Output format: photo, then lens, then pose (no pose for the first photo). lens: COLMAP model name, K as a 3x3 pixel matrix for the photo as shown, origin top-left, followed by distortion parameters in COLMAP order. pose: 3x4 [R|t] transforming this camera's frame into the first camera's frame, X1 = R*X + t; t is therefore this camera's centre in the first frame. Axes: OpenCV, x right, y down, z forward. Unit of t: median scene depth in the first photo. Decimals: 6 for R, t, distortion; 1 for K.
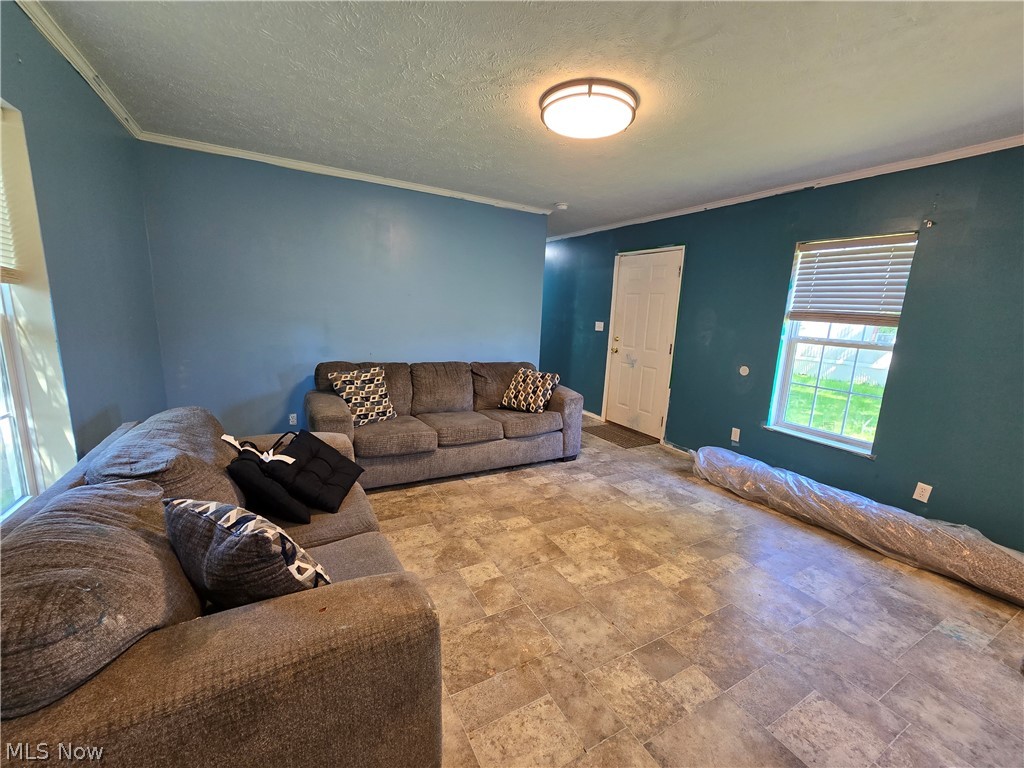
lens RADIAL K [[419.6, 0, 520.1], [0, 419.6, 388.6], [0, 0, 1]] dist [-0.007793, 0.000427]
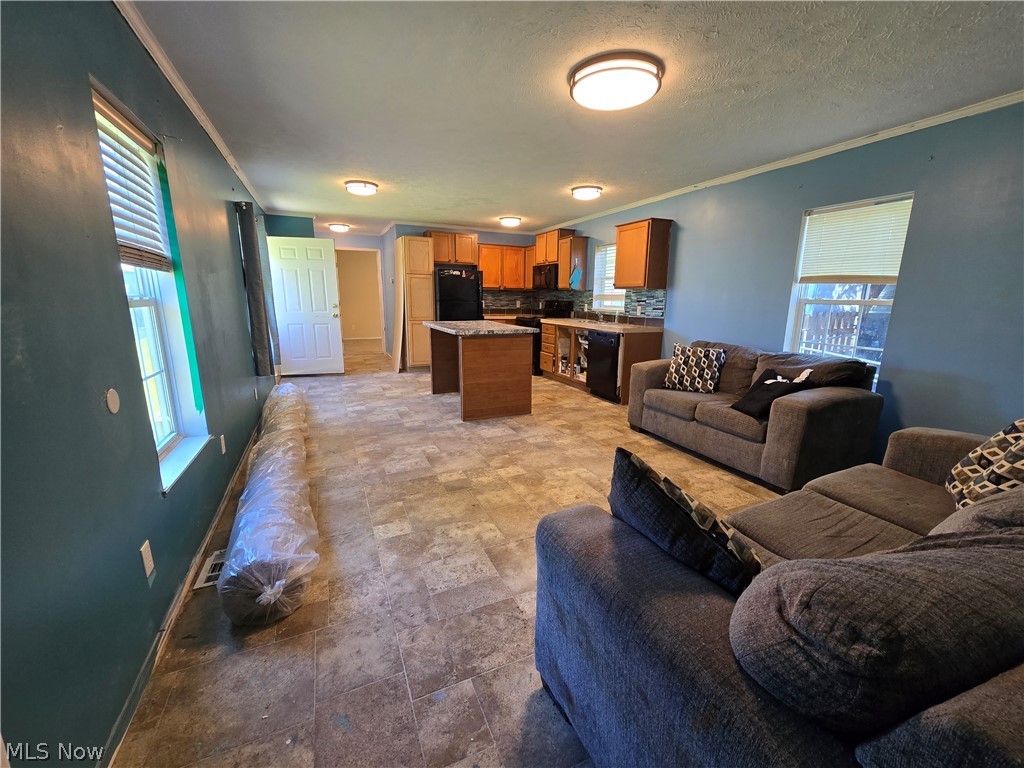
lens RADIAL K [[419.6, 0, 520.1], [0, 419.6, 388.6], [0, 0, 1]] dist [-0.007793, 0.000427]
pose [[-0.995265, -0.072559, 0.064676, 0.191203], [-0.041045, 0.916892, 0.397019, -0.258675], [-0.088108, 0.392485, -0.915529, 1.595371]]
